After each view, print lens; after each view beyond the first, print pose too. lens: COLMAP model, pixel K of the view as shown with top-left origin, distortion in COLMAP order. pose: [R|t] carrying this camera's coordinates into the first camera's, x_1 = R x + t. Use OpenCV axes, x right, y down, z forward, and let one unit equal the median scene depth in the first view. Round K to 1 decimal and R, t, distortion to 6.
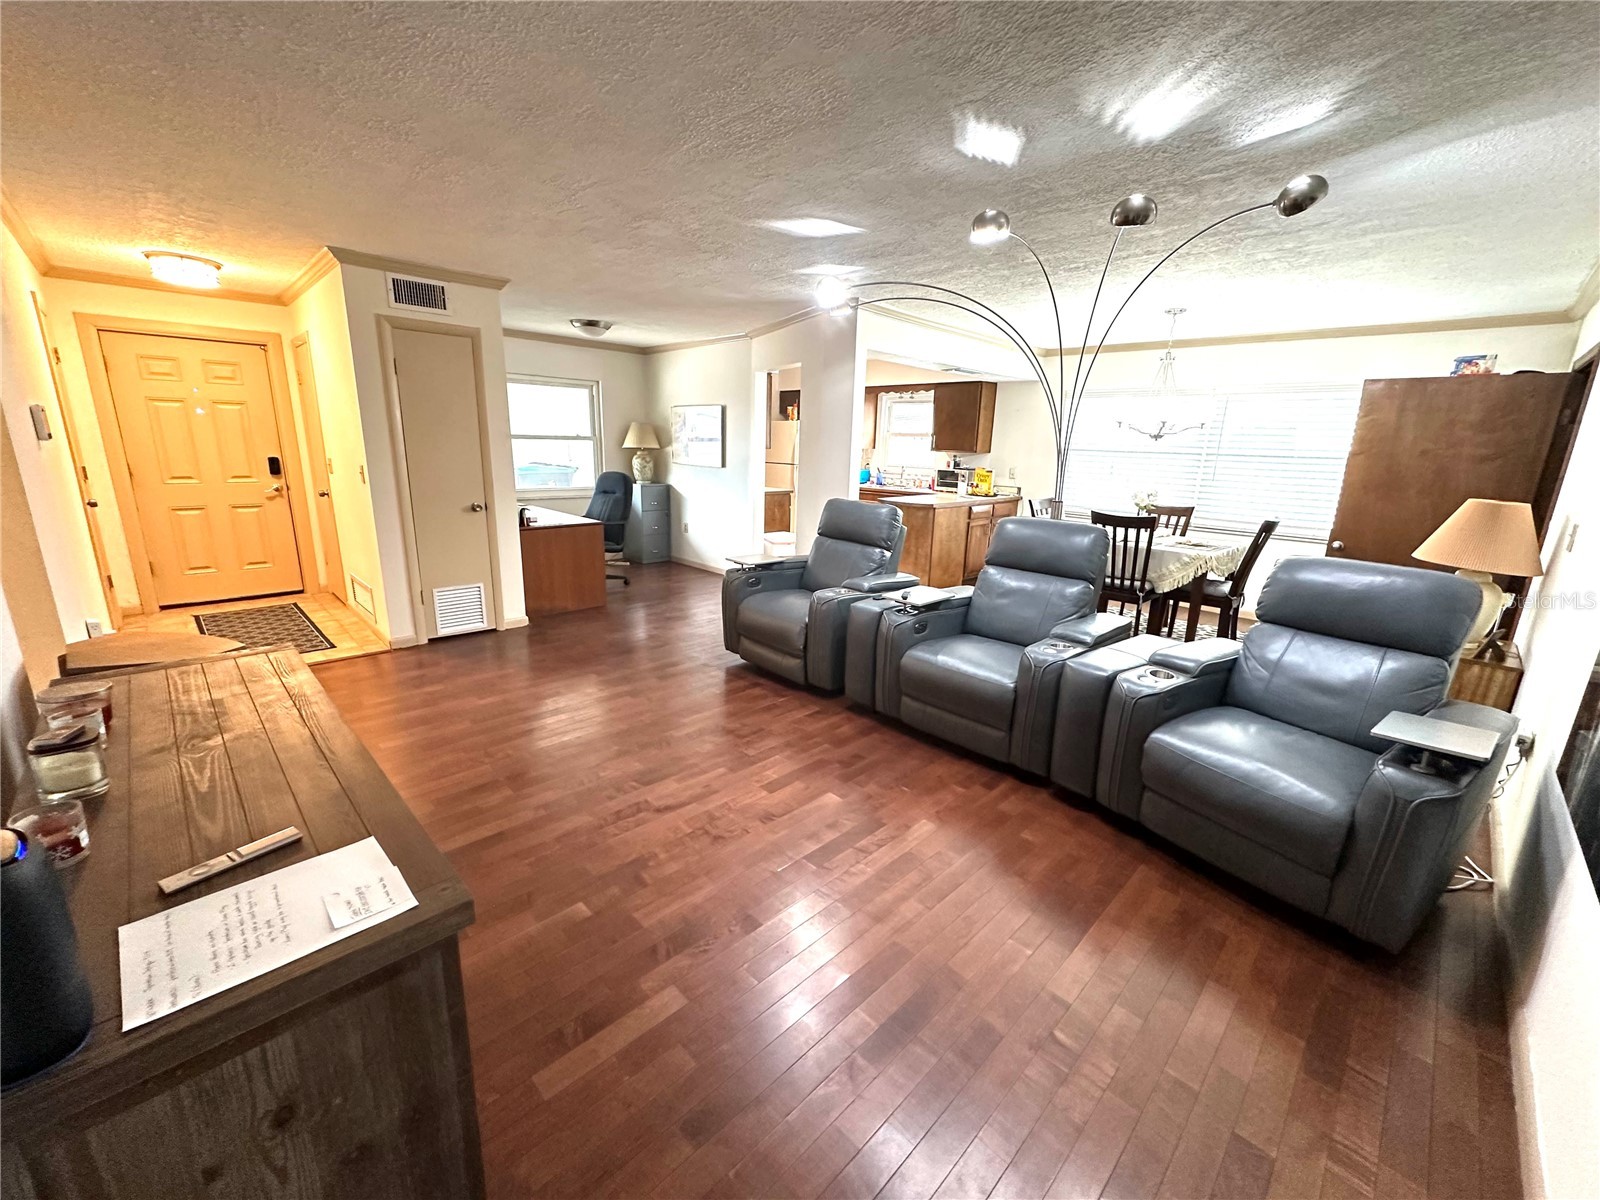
lens RADIAL K [[637.9, 0, 796.0], [0, 637.9, 596.6], [0, 0, 1]] dist [-0.003580, 0.001161]
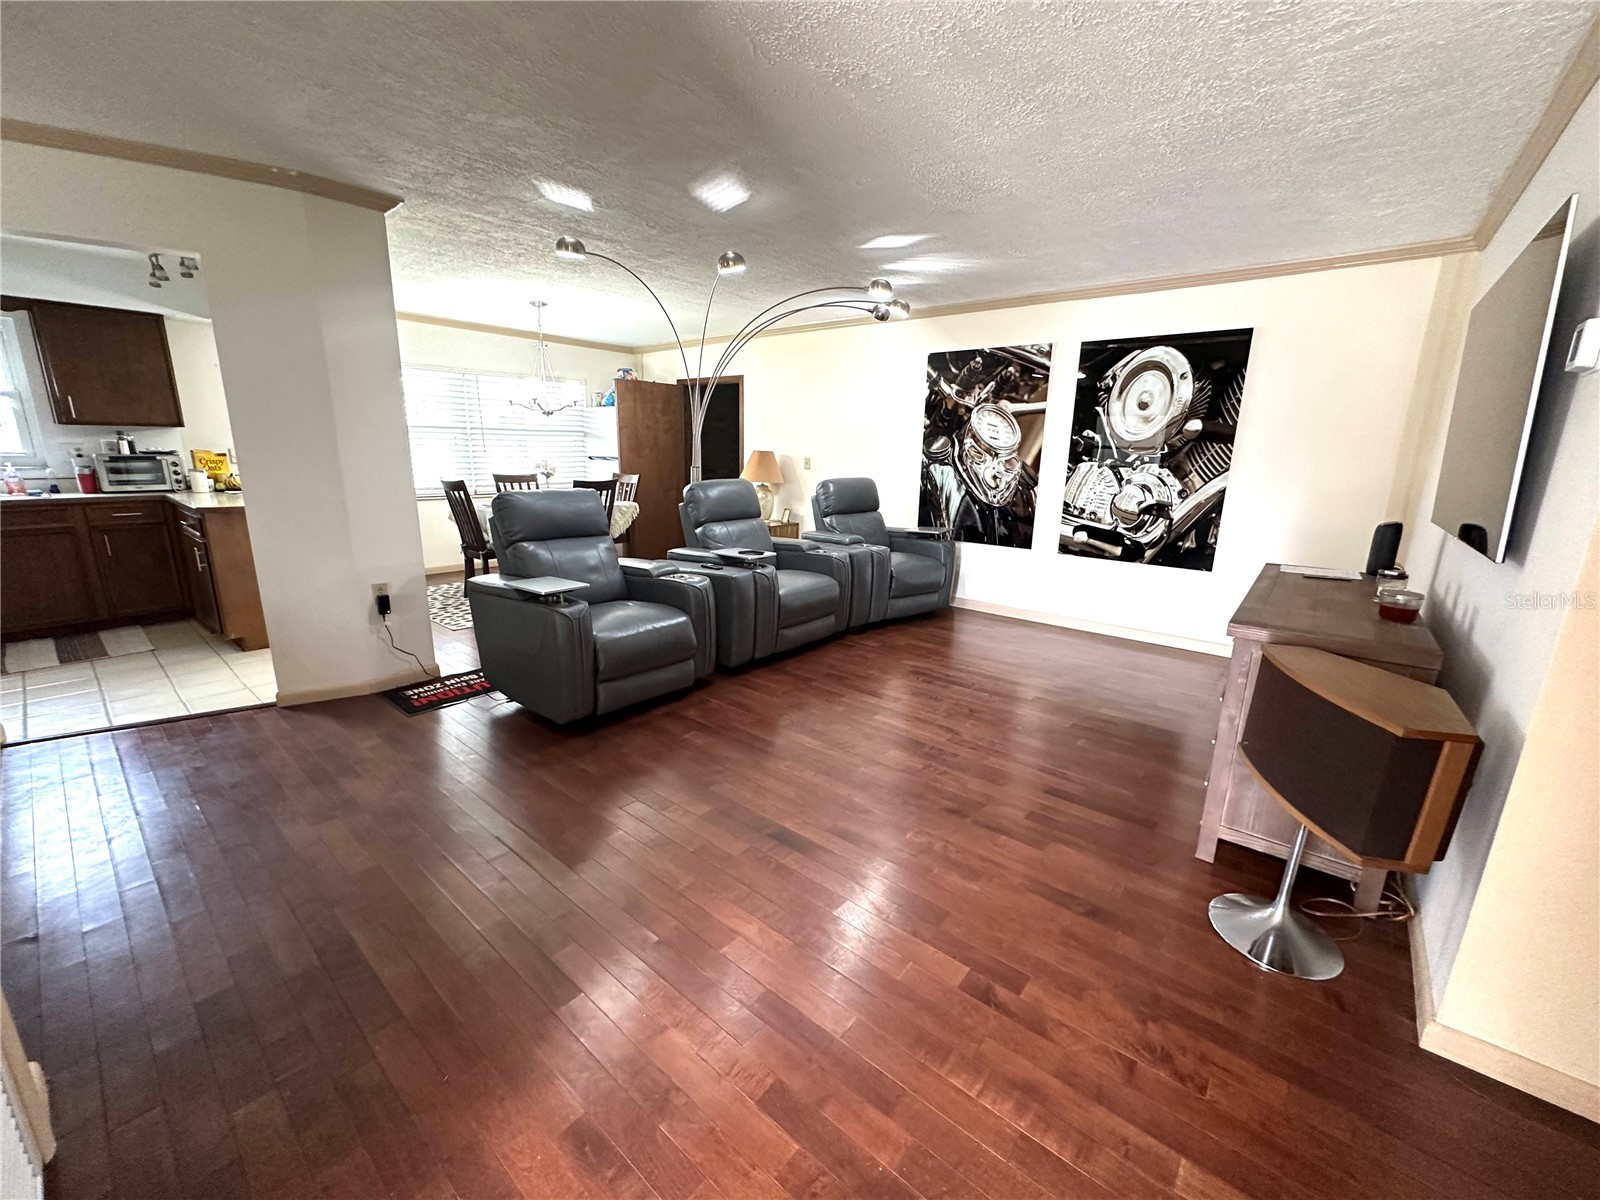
lens RADIAL K [[637.9, 0, 802.8], [0, 637.9, 601.3], [0, 0, 1]] dist [-0.003580, 0.001161]
pose [[-0.101045, -0.265655, 0.958758, -0.782055], [0.216416, 0.934745, 0.281809, -0.182652], [-0.971058, 0.235966, -0.036959, 0.780021]]
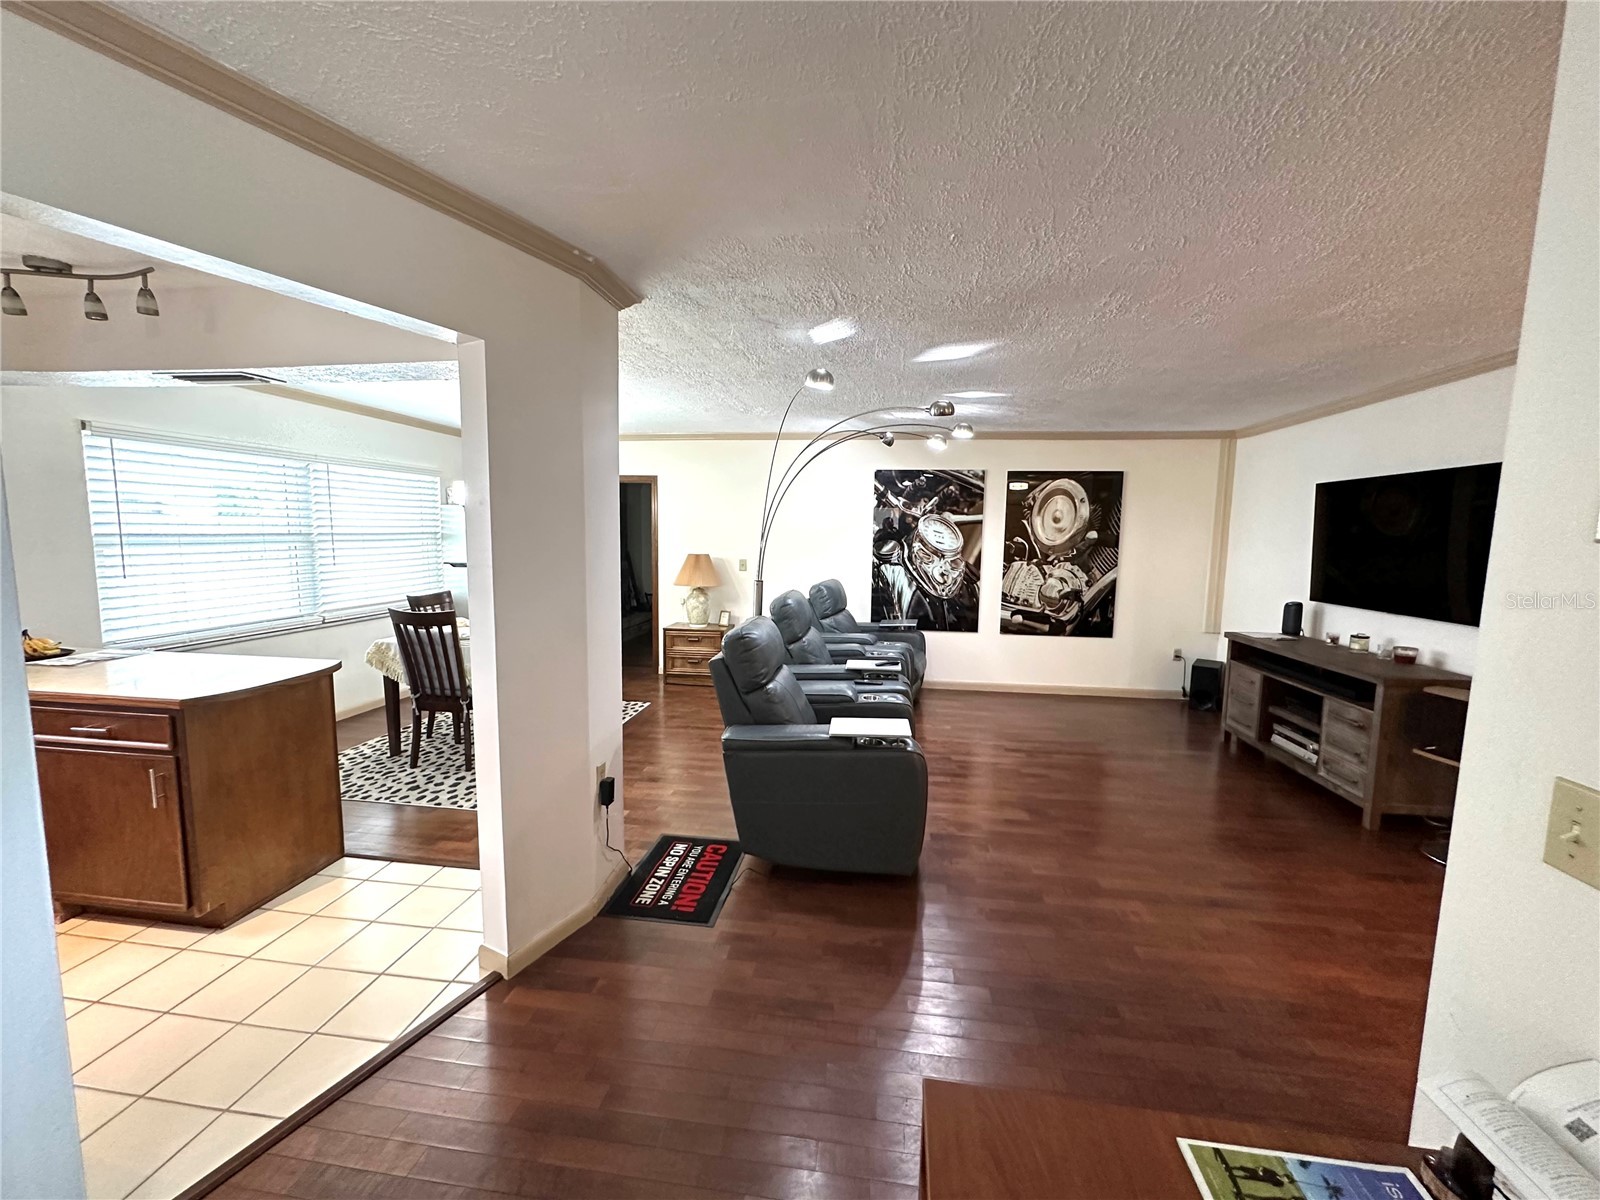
lens RADIAL K [[637.9, 0, 800.3], [0, 637.9, 600.2], [0, 0, 1]] dist [-0.003580, 0.001161]
pose [[-0.613369, -0.124332, 0.779949, -0.522438], [0.157800, 0.948328, 0.275271, -0.380663], [-0.773872, 0.291918, -0.562055, 1.418857]]
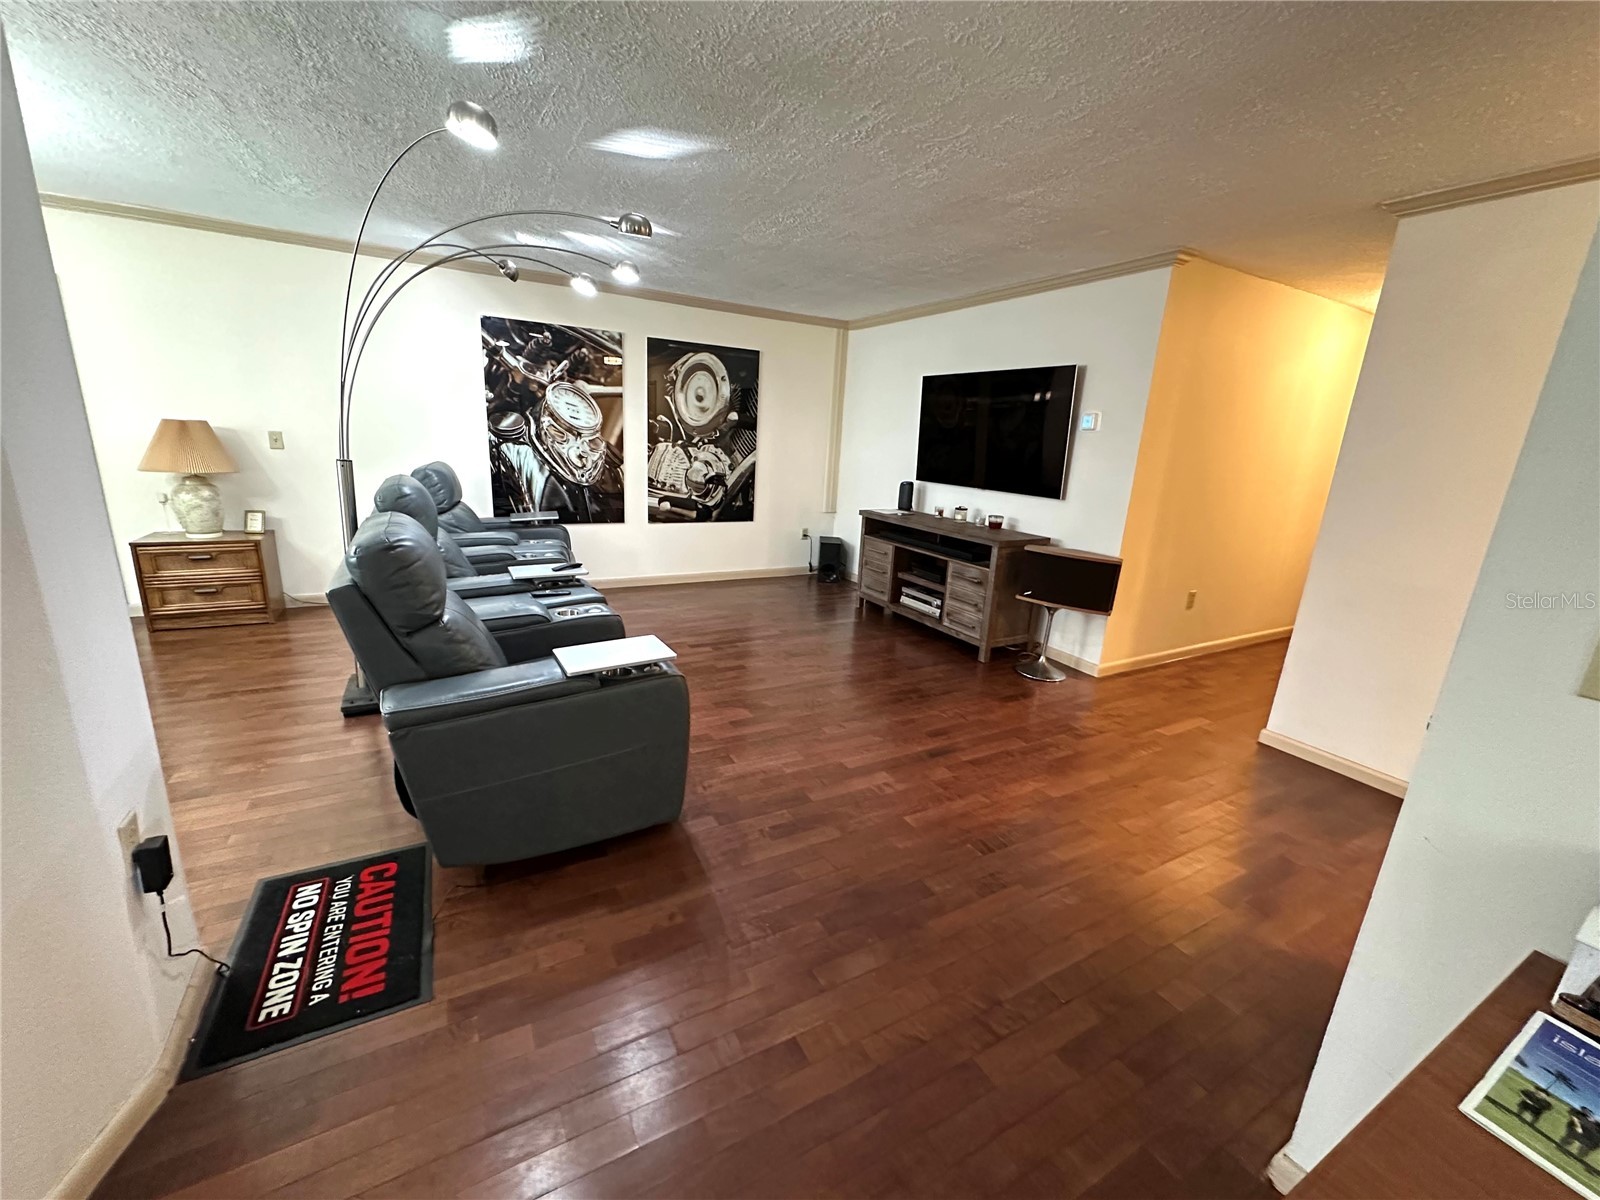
lens RADIAL K [[637.9, 0, 799.0], [0, 637.9, 599.4], [0, 0, 1]] dist [-0.003580, 0.001161]
pose [[-0.961221, -0.146148, 0.233869, -0.313957], [-0.017641, 0.878879, 0.476719, -0.338297], [-0.275214, 0.454107, -0.847375, 1.391155]]
